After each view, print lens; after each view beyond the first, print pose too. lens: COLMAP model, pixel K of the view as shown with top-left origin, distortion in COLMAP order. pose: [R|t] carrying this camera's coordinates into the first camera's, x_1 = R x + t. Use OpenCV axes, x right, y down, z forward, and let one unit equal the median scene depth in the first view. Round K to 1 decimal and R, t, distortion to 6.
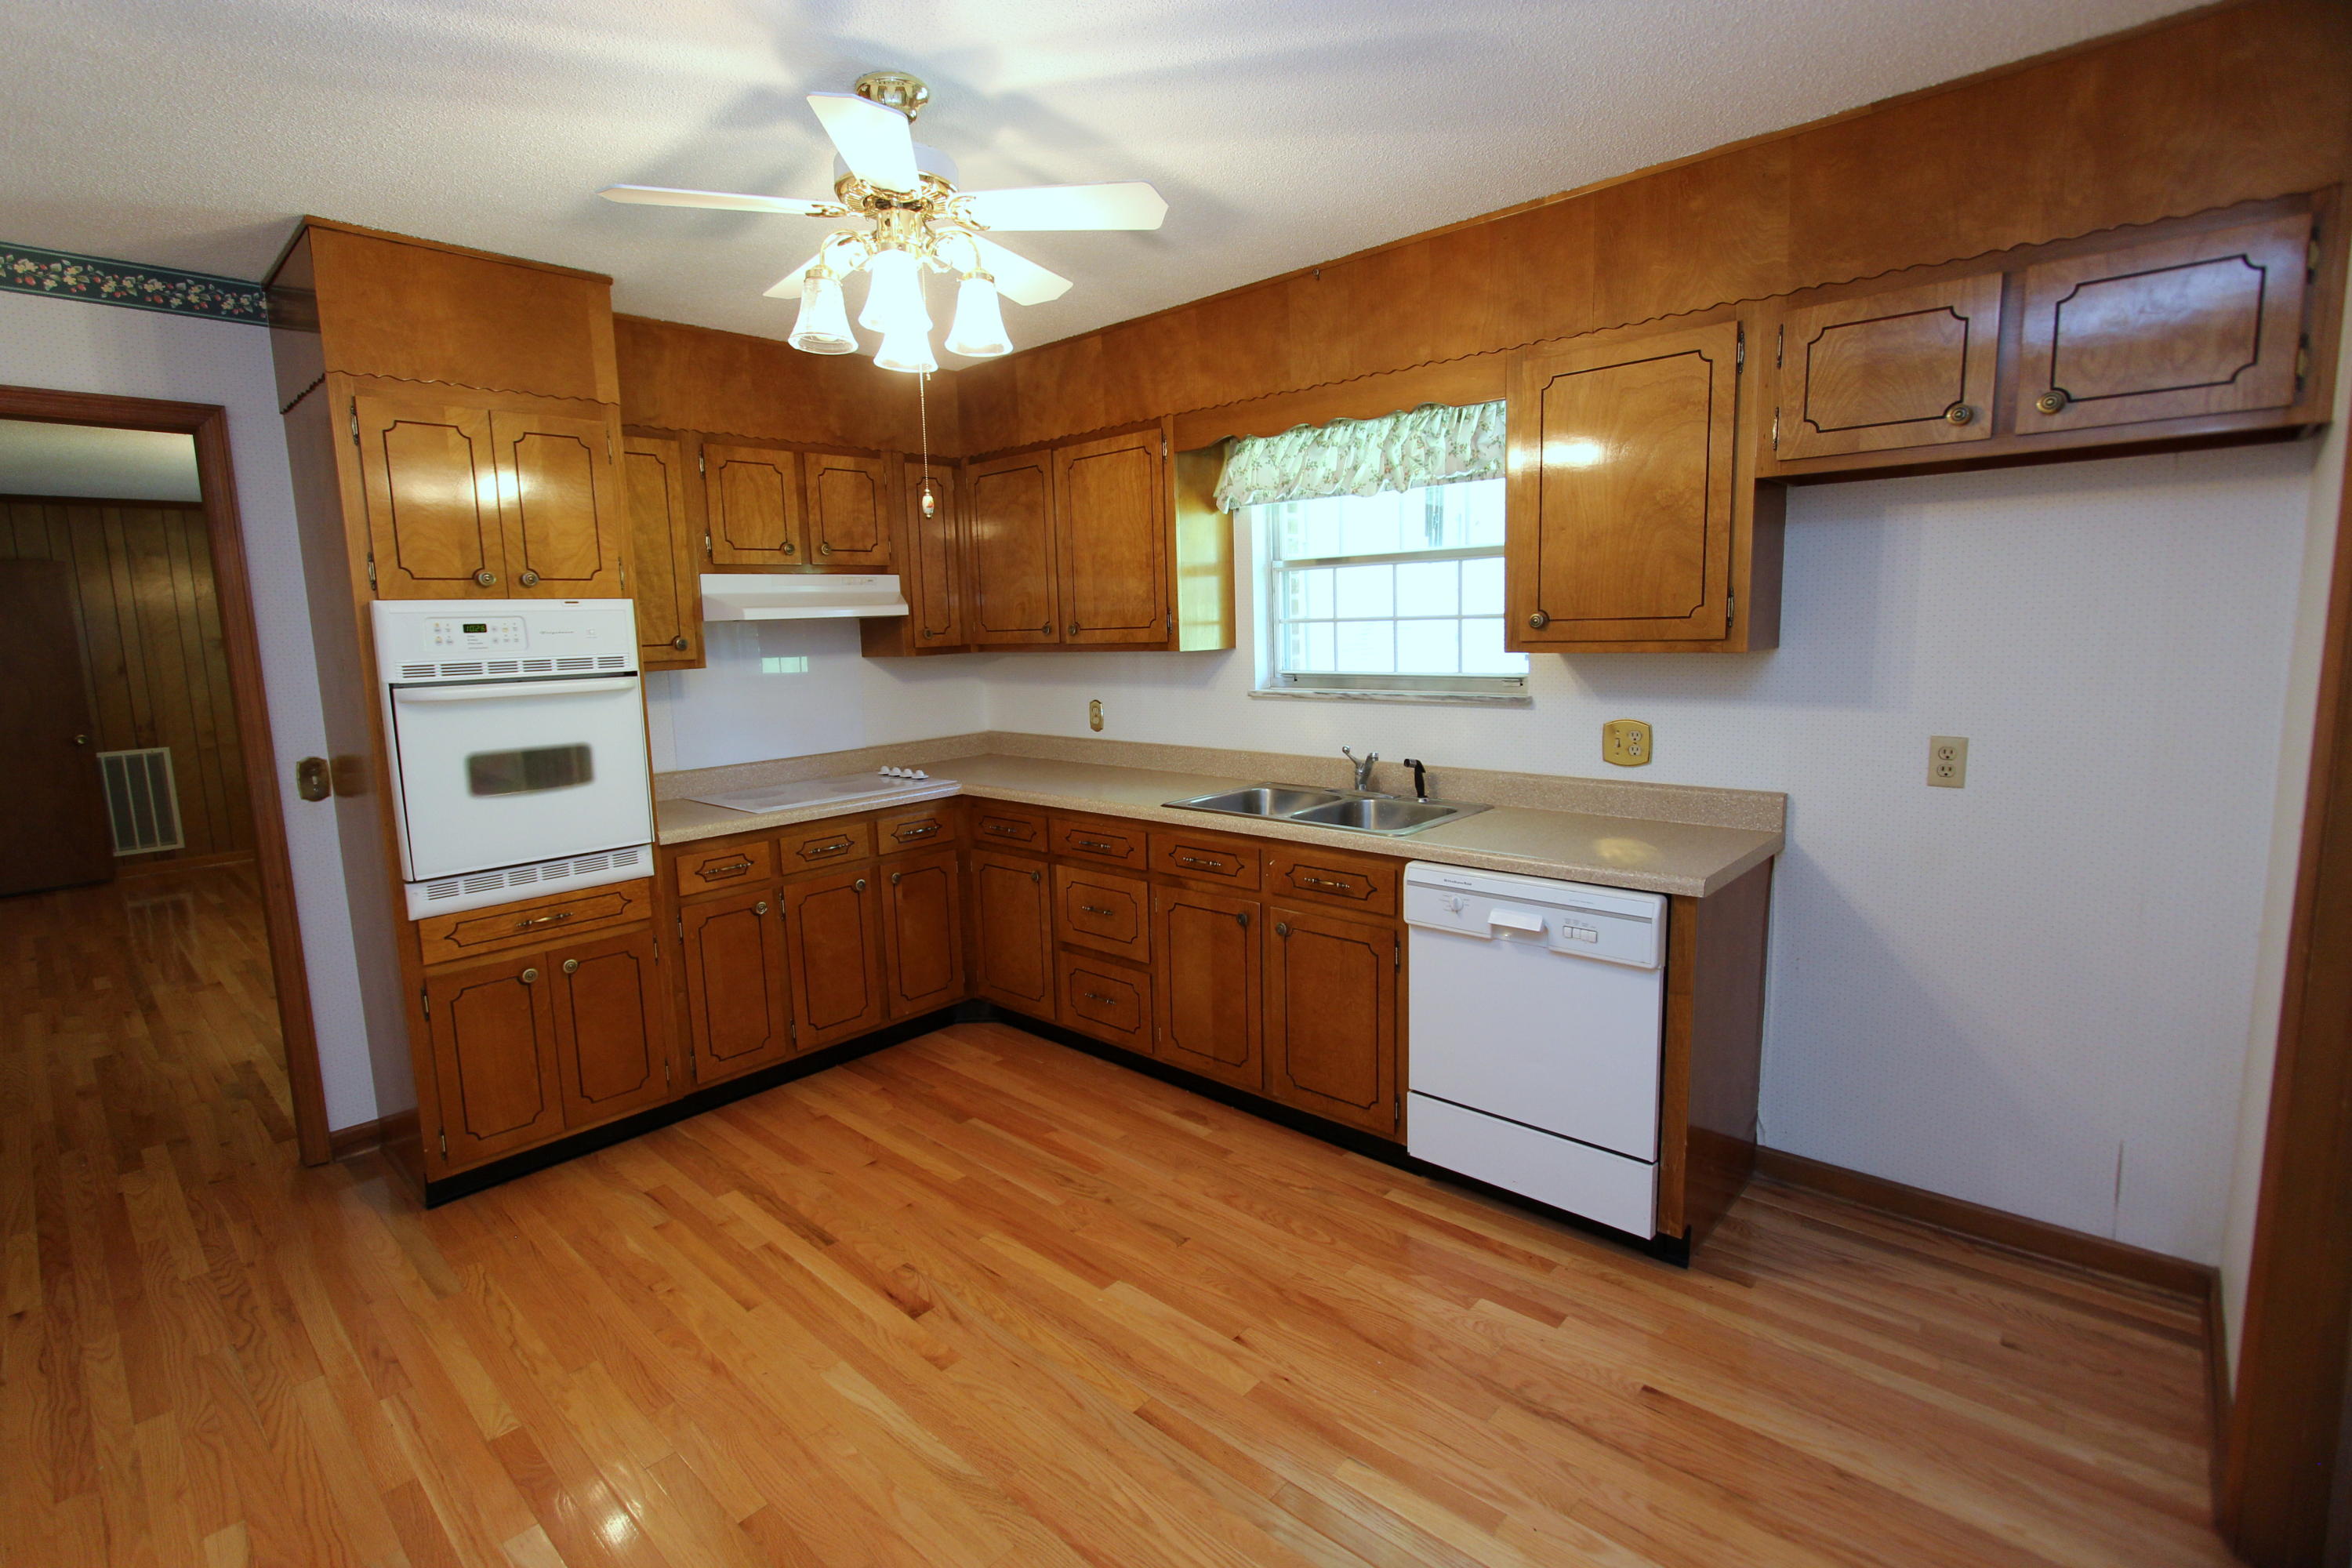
lens RADIAL K [[1088.8, 0, 1170.0], [0, 1088.8, 770.6], [0, 0, 1]] dist [-0.006574, -0.000072]
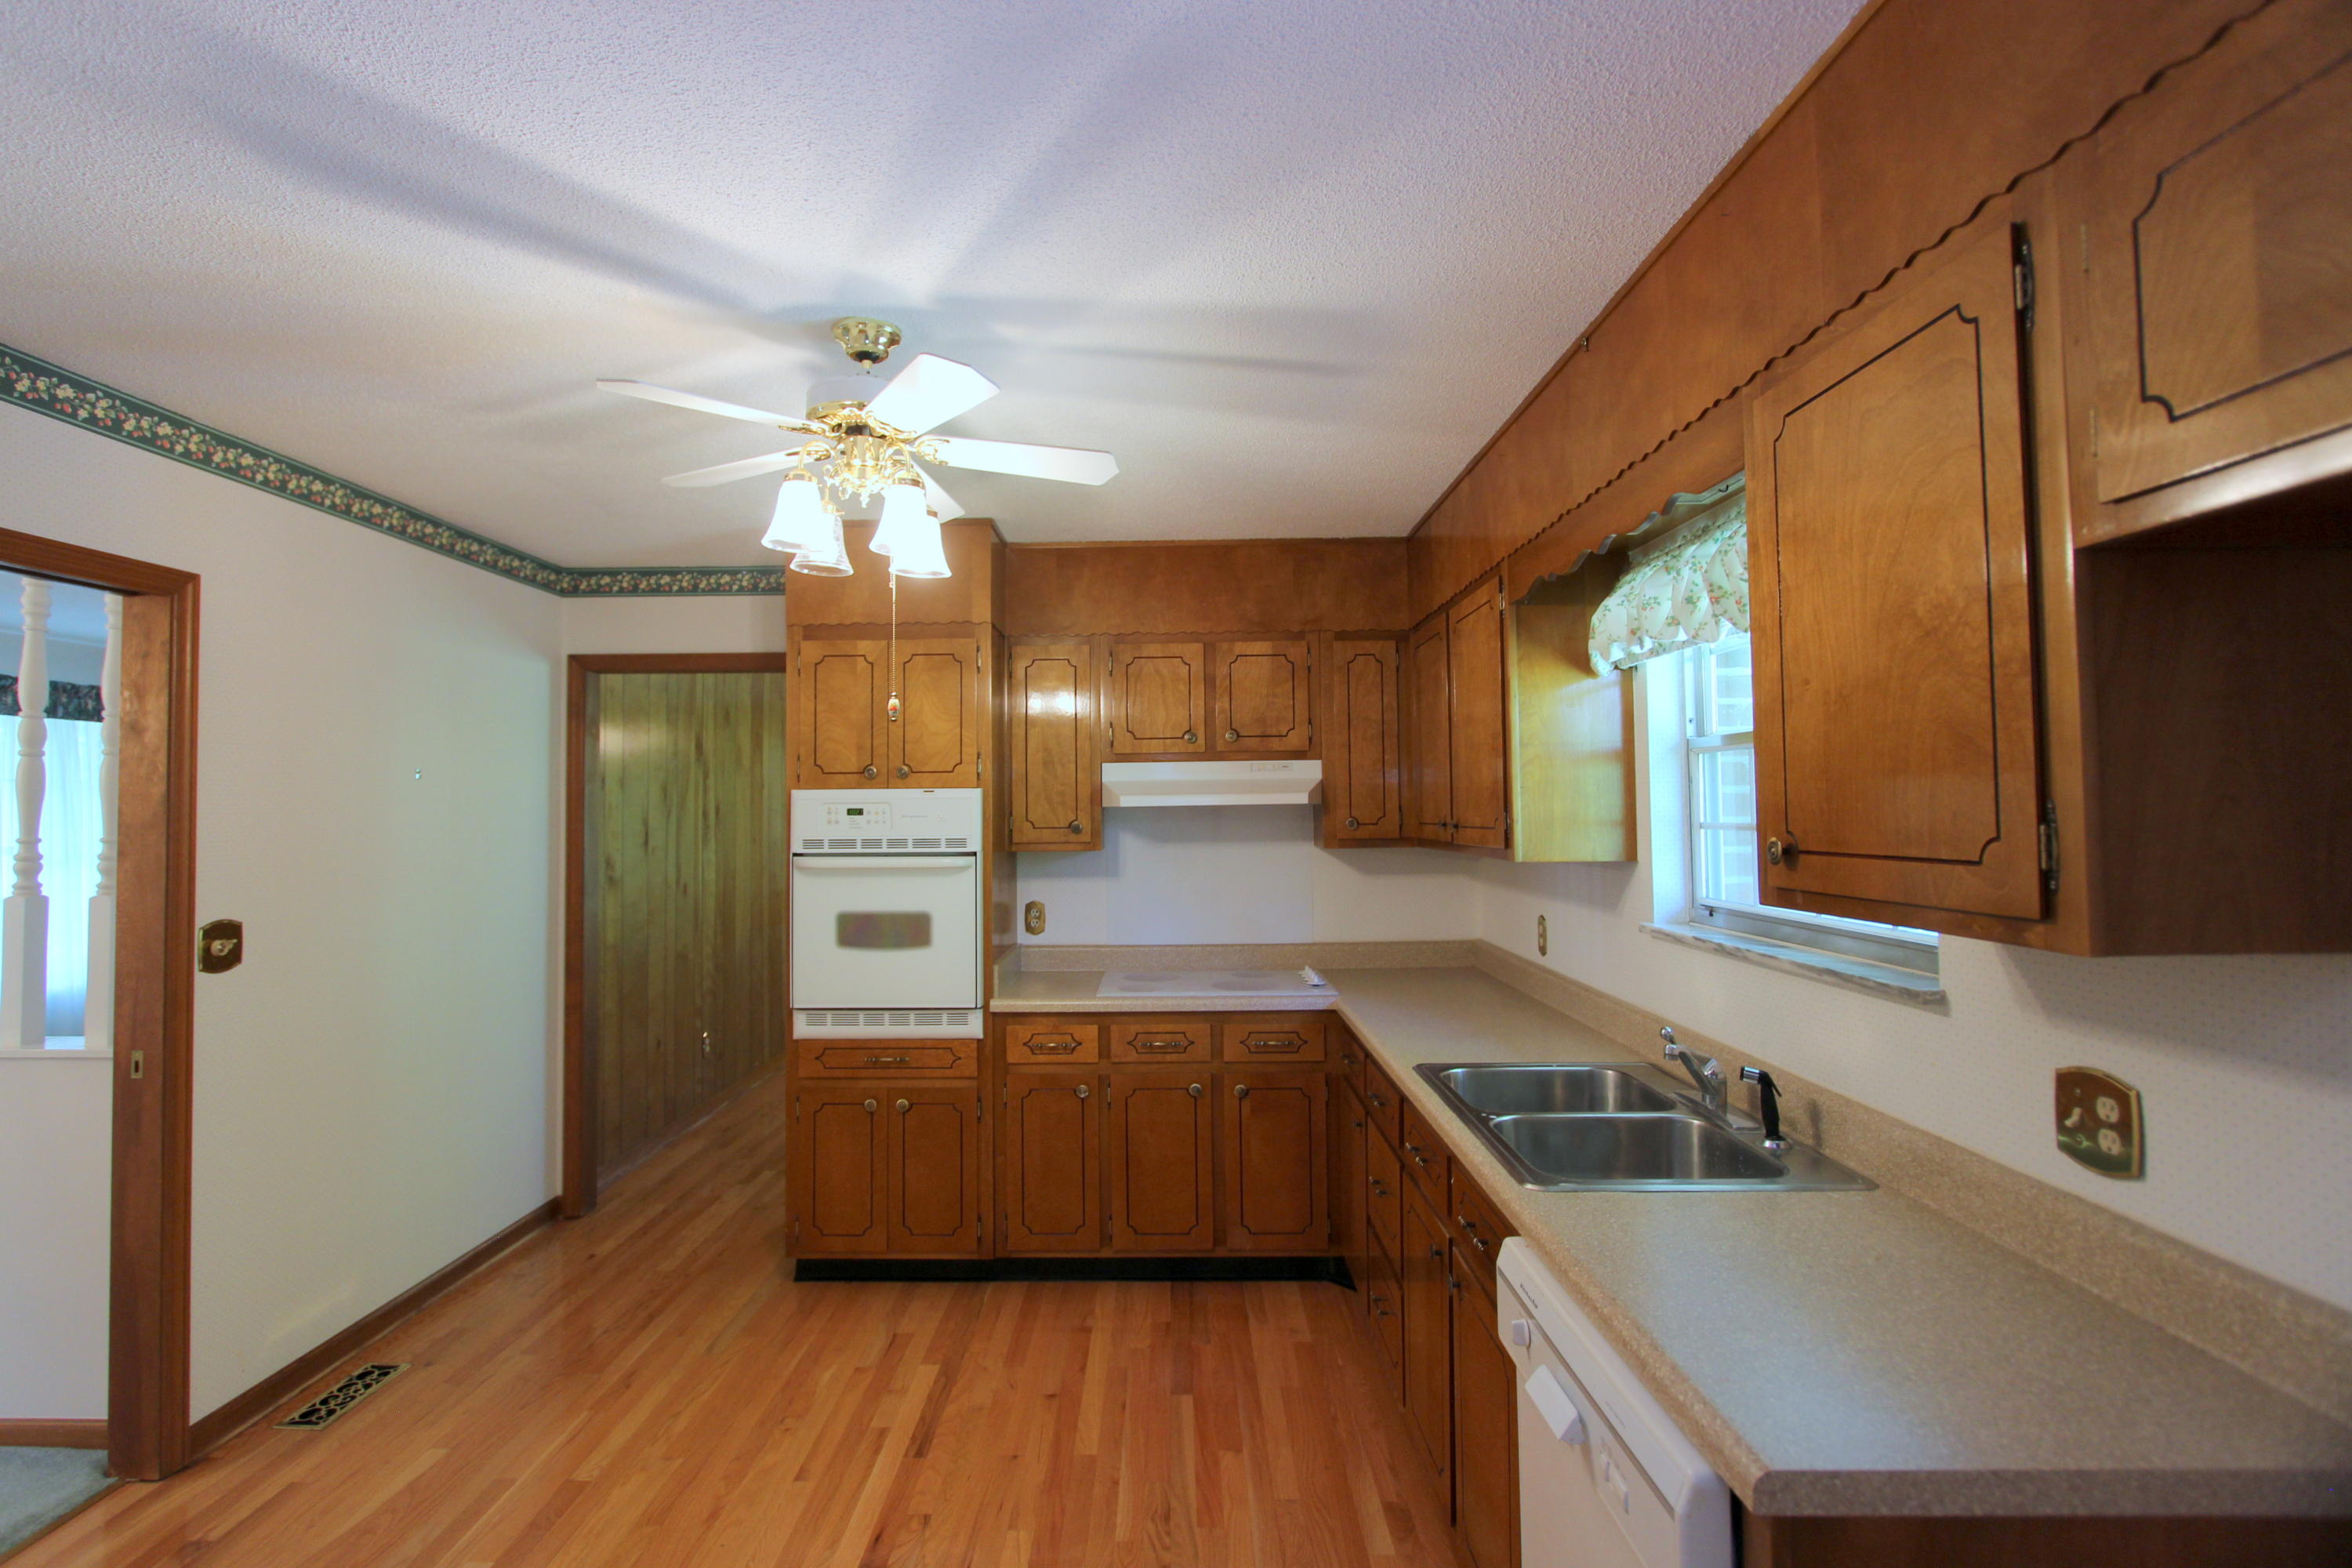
lens RADIAL K [[1119.6, 0, 1152.8], [0, 1119.6, 764.3], [0, 0, 1]] dist [-0.013117, 0.000510]
pose [[0.661649, -0.005388, -0.749794, 0.492816], [-0.112820, 0.987875, -0.106655, -0.076950], [0.741277, 0.155160, 0.653018, 0.360309]]
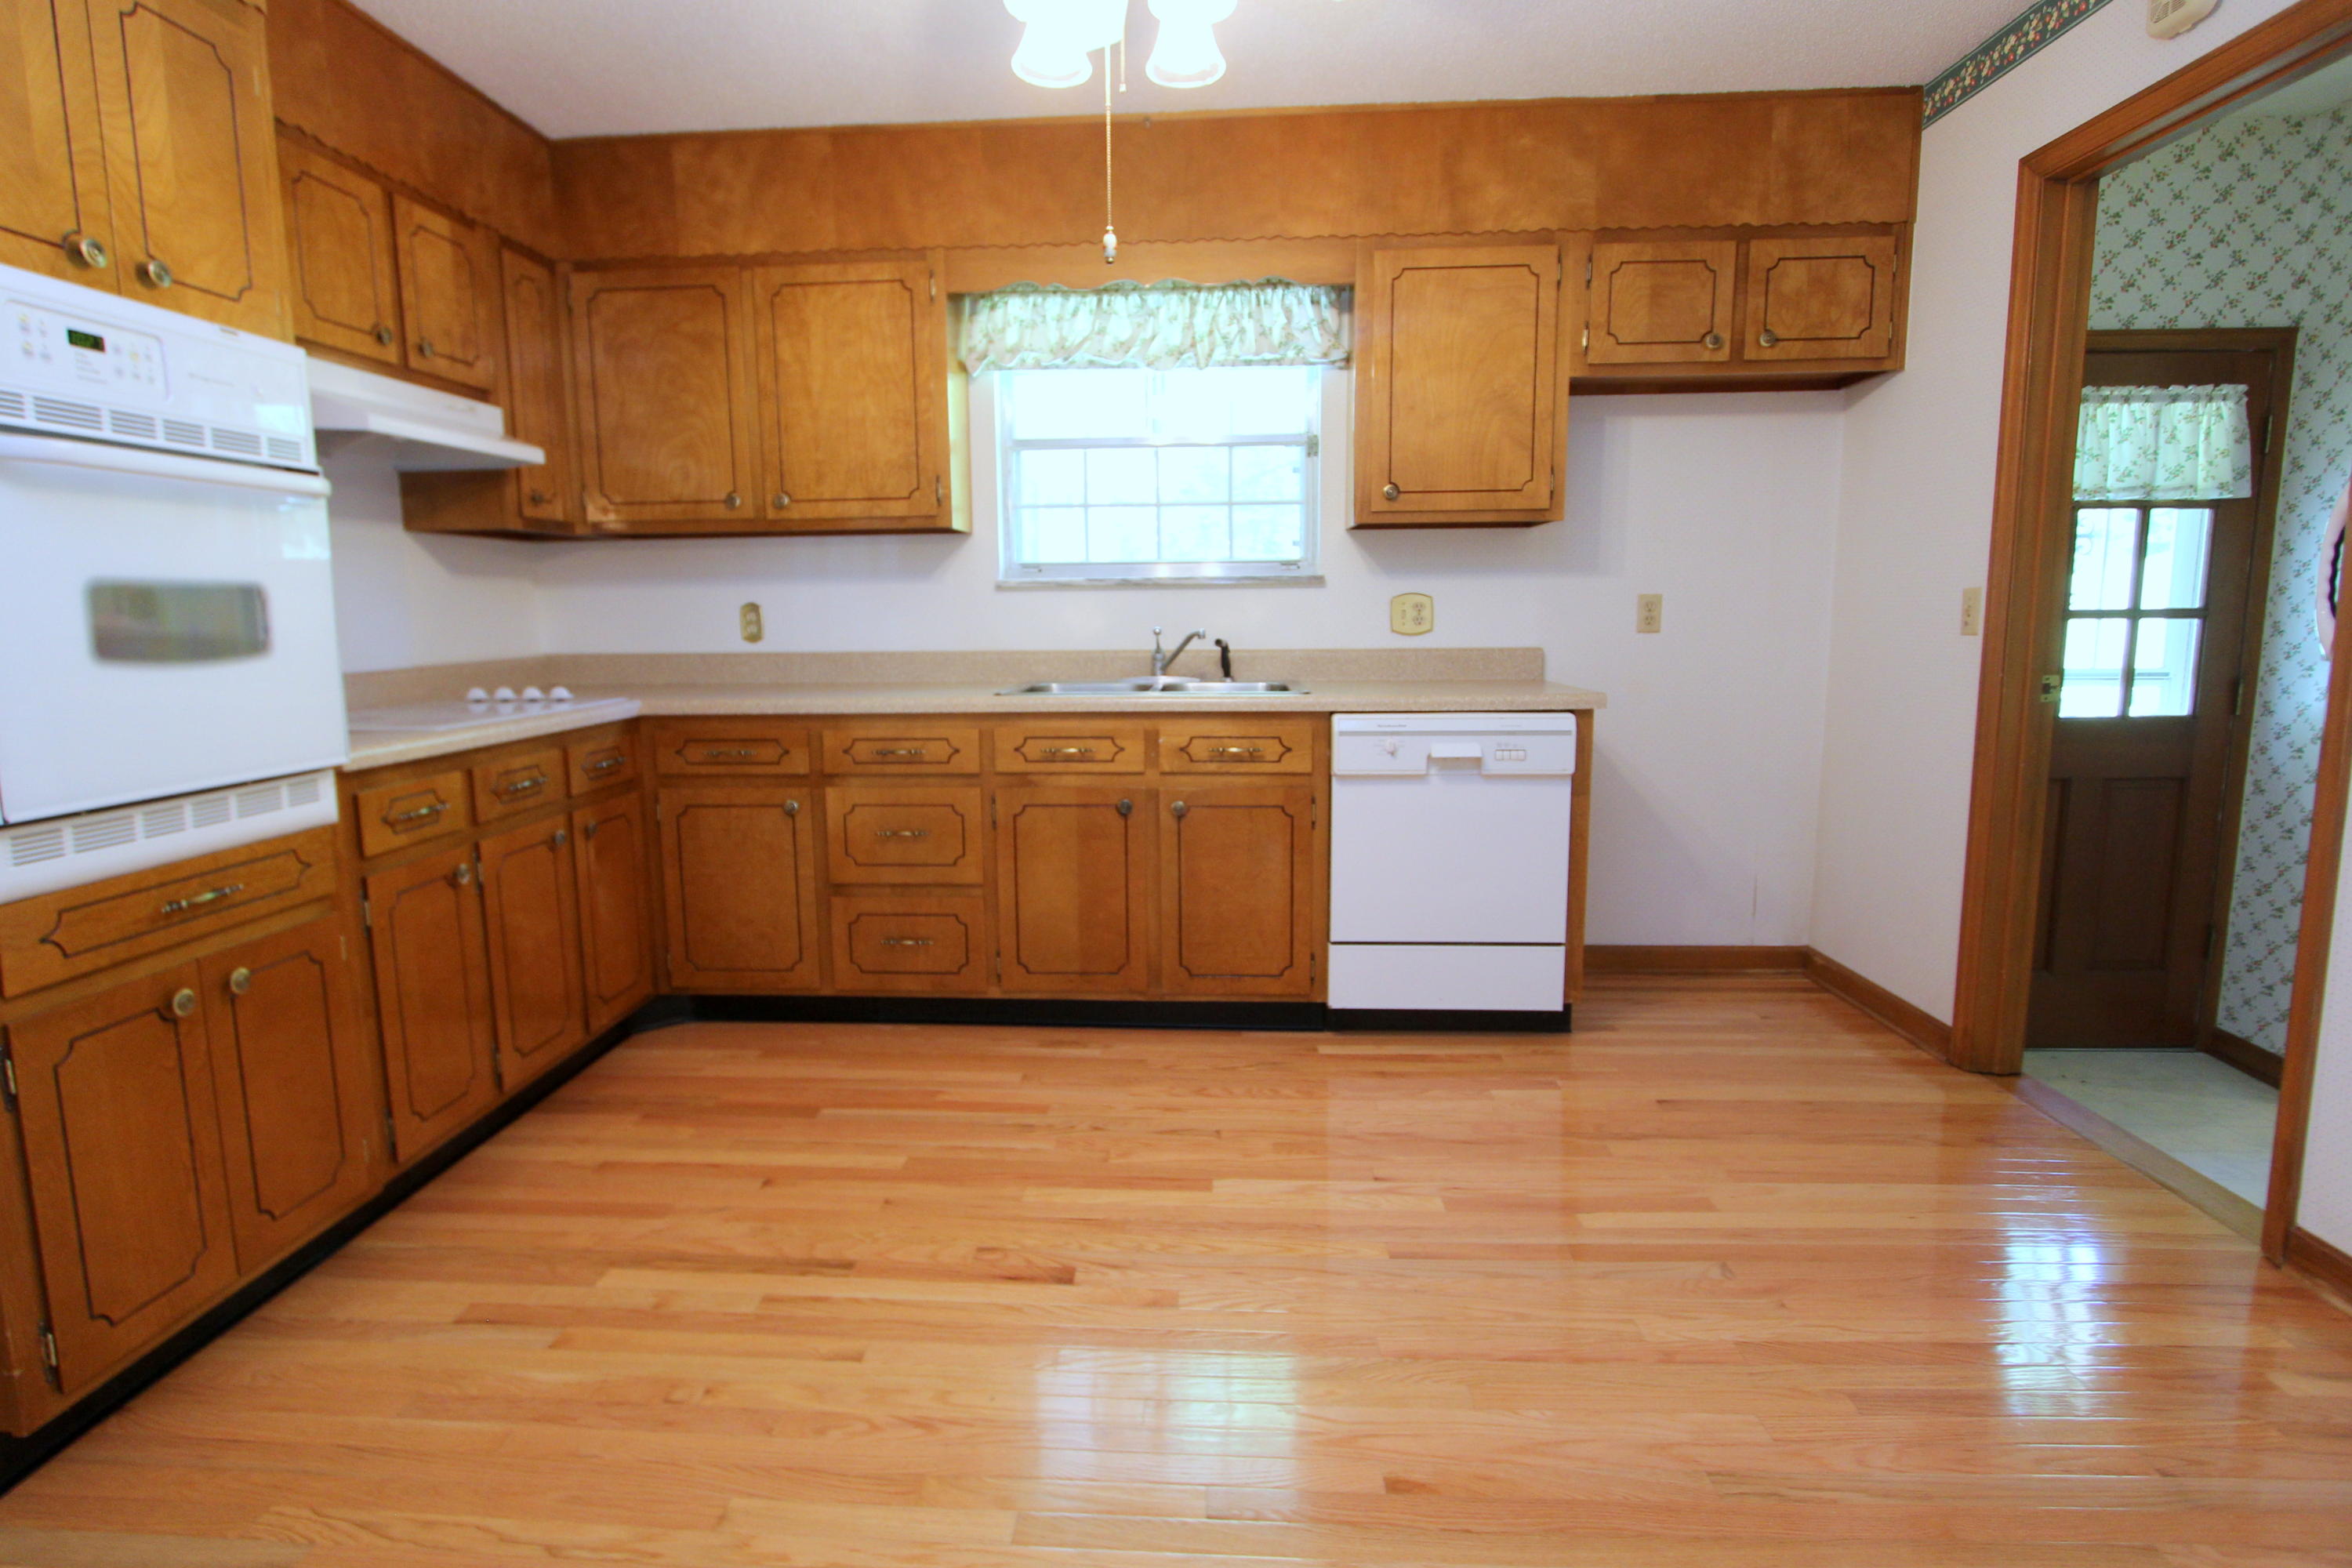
lens RADIAL K [[1170.8, 0, 1159.5], [0, 1170.8, 764.8], [0, 0, 1]] dist [-0.010504, 0.000545]
pose [[0.774619, -0.064827, 0.629097, -0.538665], [0.075751, 0.997082, 0.009474, 0.095795], [-0.627875, 0.040316, 0.777269, 0.220260]]
